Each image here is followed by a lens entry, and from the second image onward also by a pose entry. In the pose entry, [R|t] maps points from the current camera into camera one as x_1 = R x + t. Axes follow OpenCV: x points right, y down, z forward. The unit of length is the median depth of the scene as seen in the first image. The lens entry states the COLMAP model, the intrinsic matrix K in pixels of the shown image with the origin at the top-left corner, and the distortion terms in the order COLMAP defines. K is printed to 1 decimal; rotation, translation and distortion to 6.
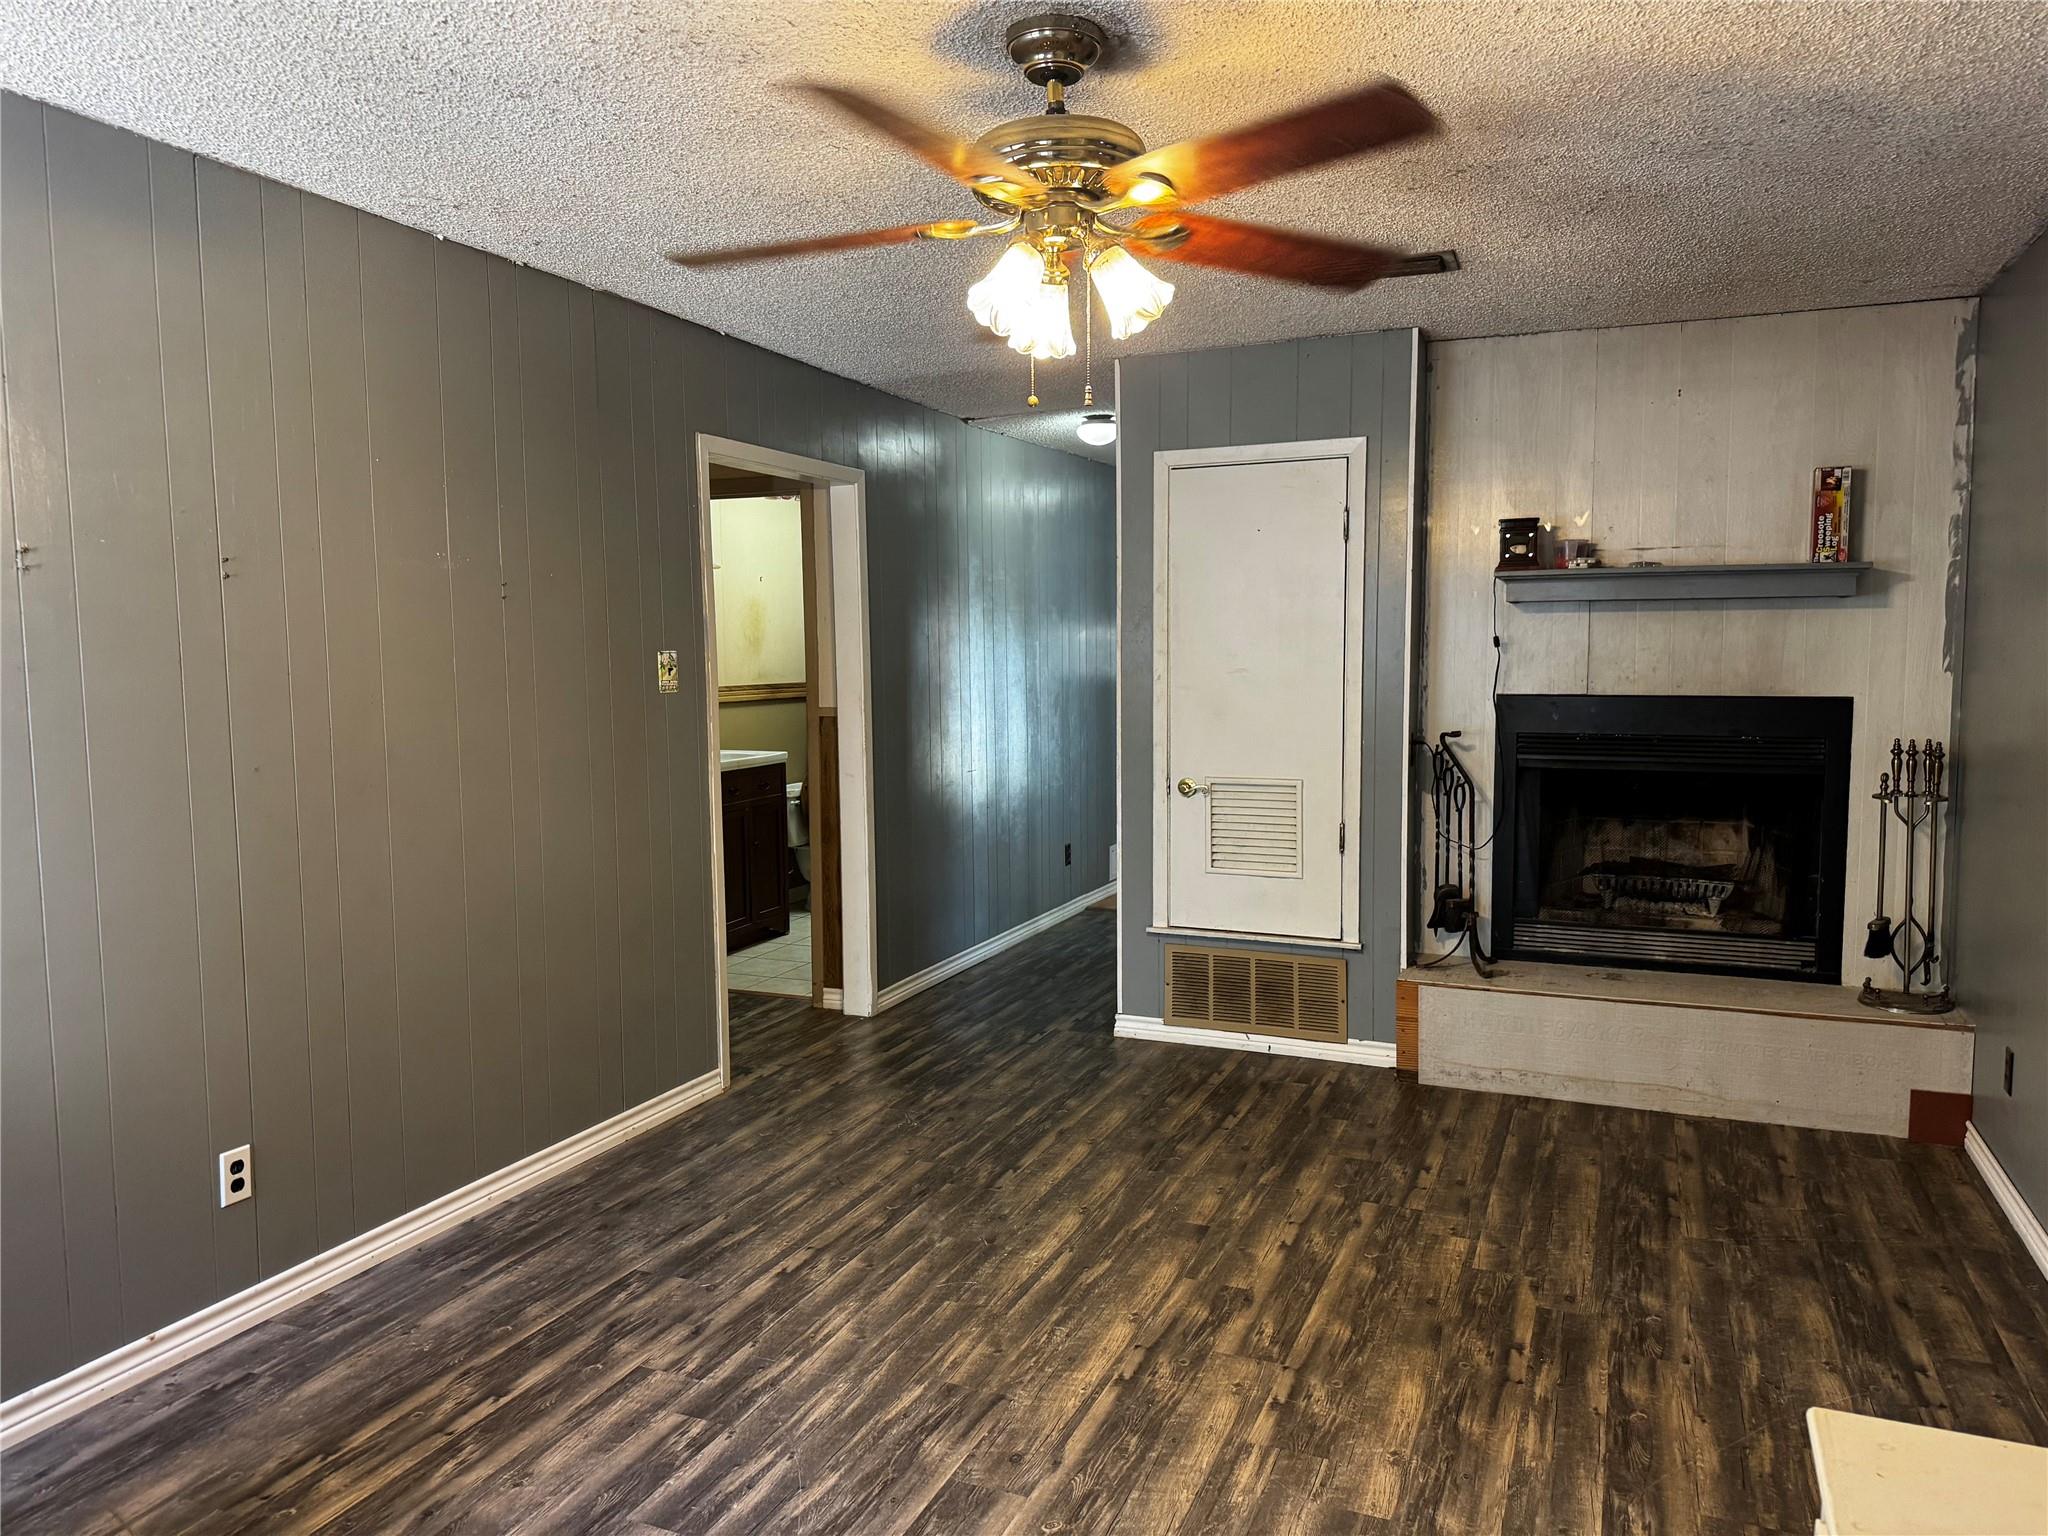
lens RADIAL K [[1446.8, 0, 1024.0], [0, 1446.8, 768.0], [0, 0, 1]] dist [0.059611, -0.089194]
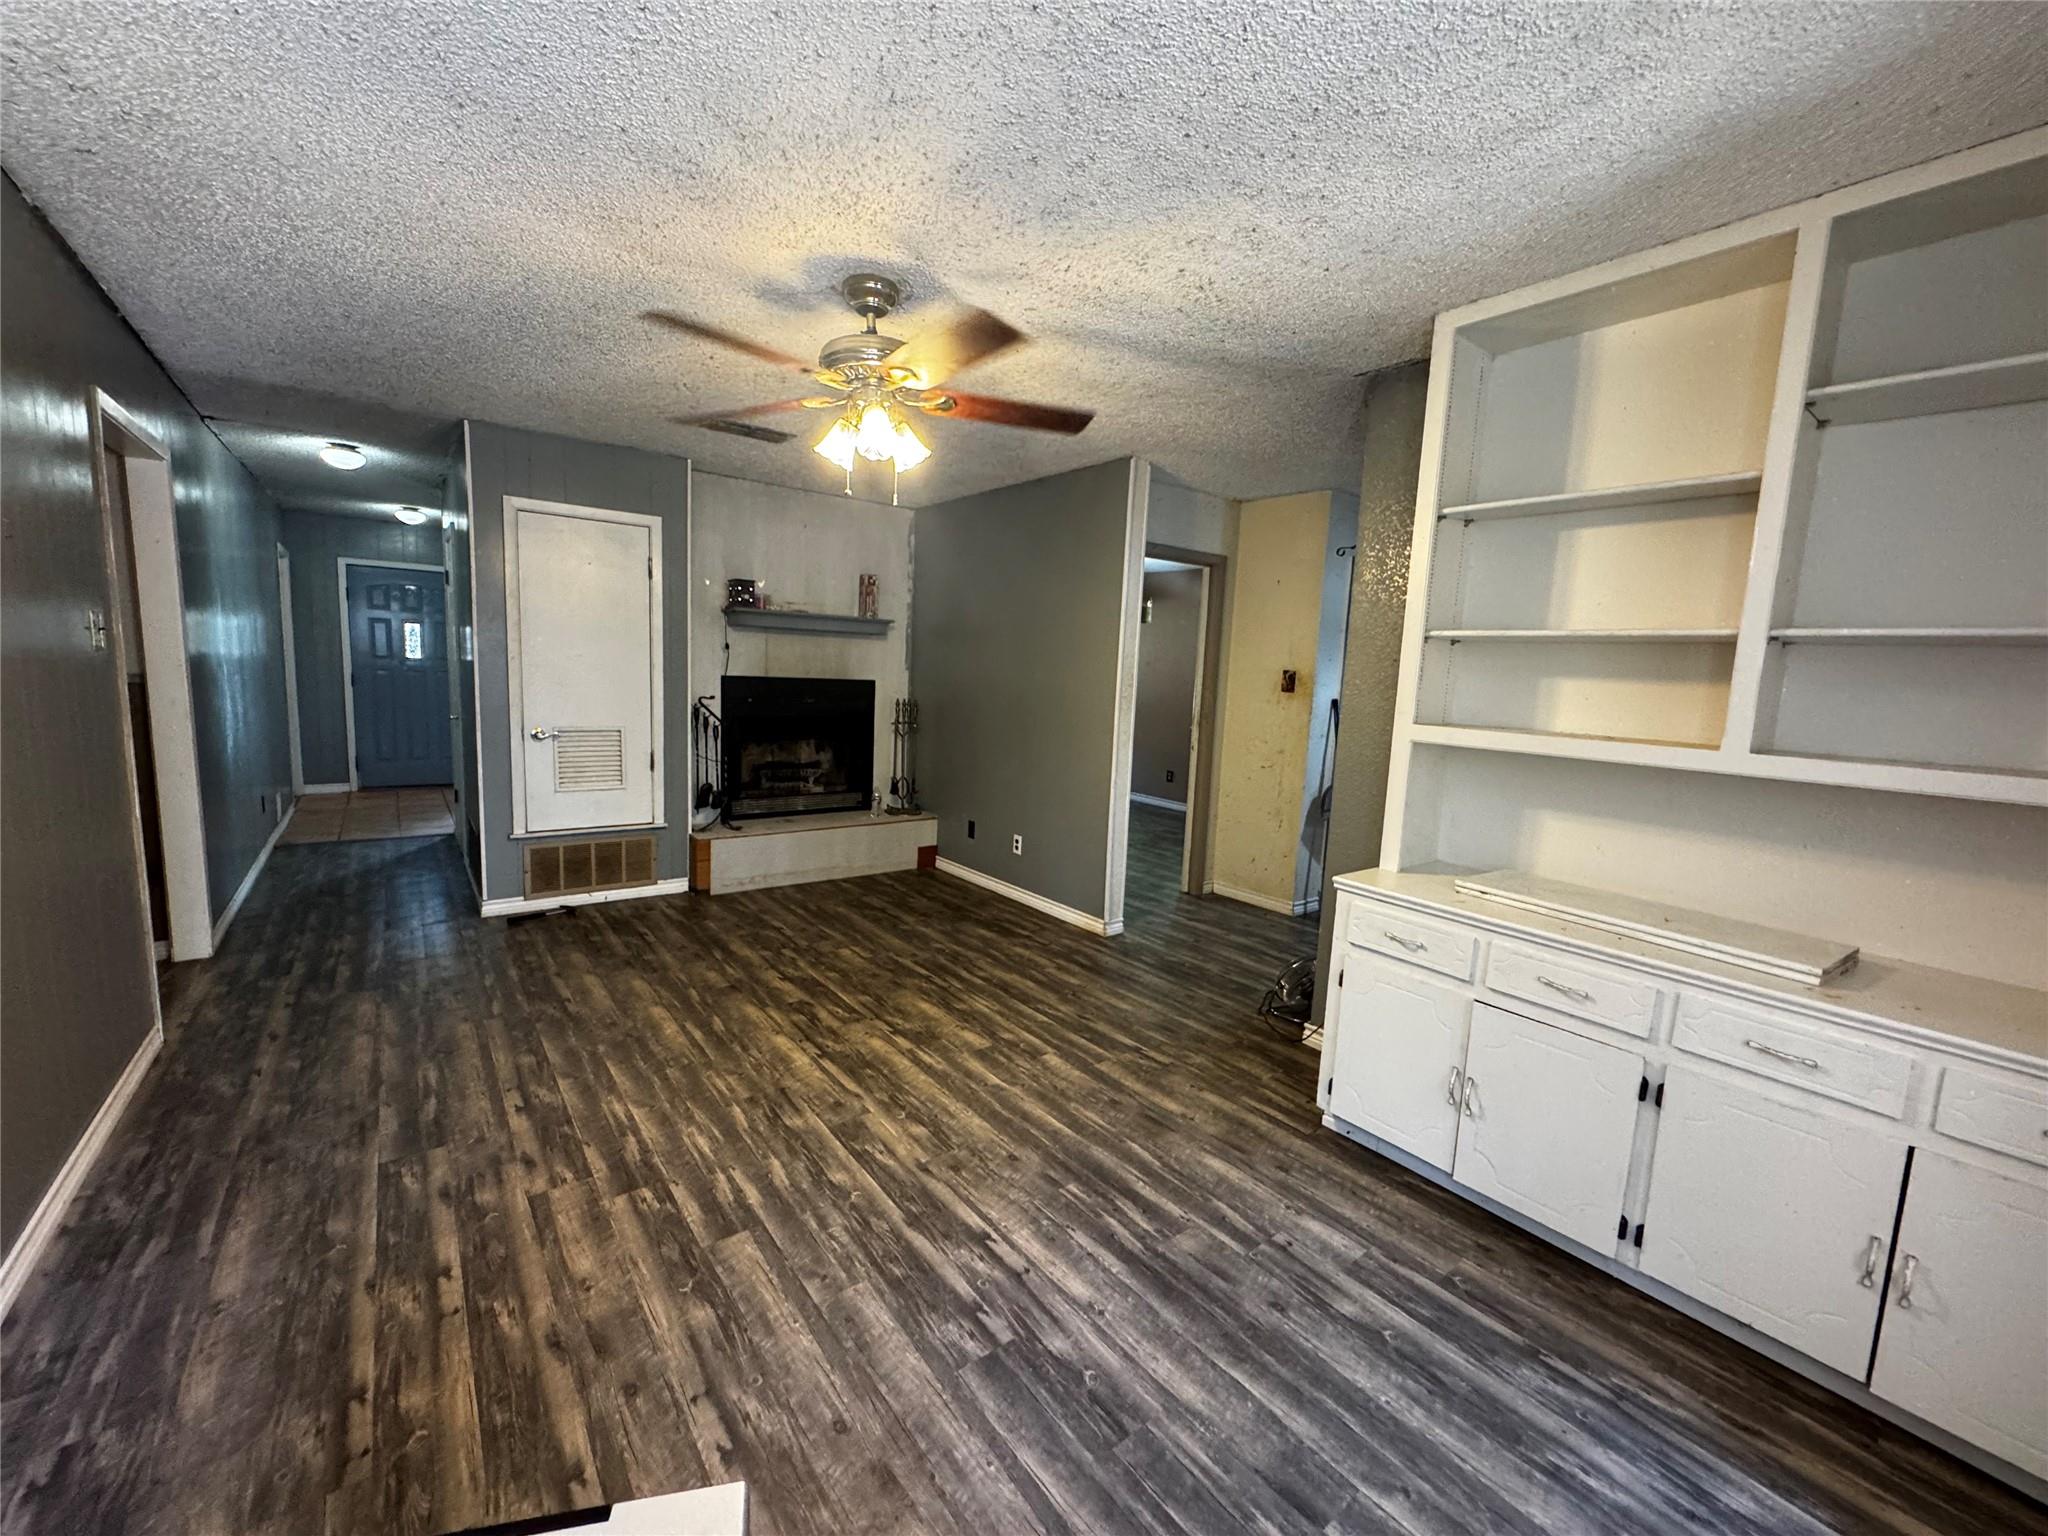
lens RADIAL K [[816.2, 0, 1022.3], [0, 816.2, 768.2], [0, 0, 1]] dist [-0.003463, 0.000567]
pose [[0.495015, -0.077657, 0.865407, -0.489942], [0.034822, 0.996971, 0.069545, 0.007994], [-0.868186, -0.004290, 0.496220, 0.224241]]
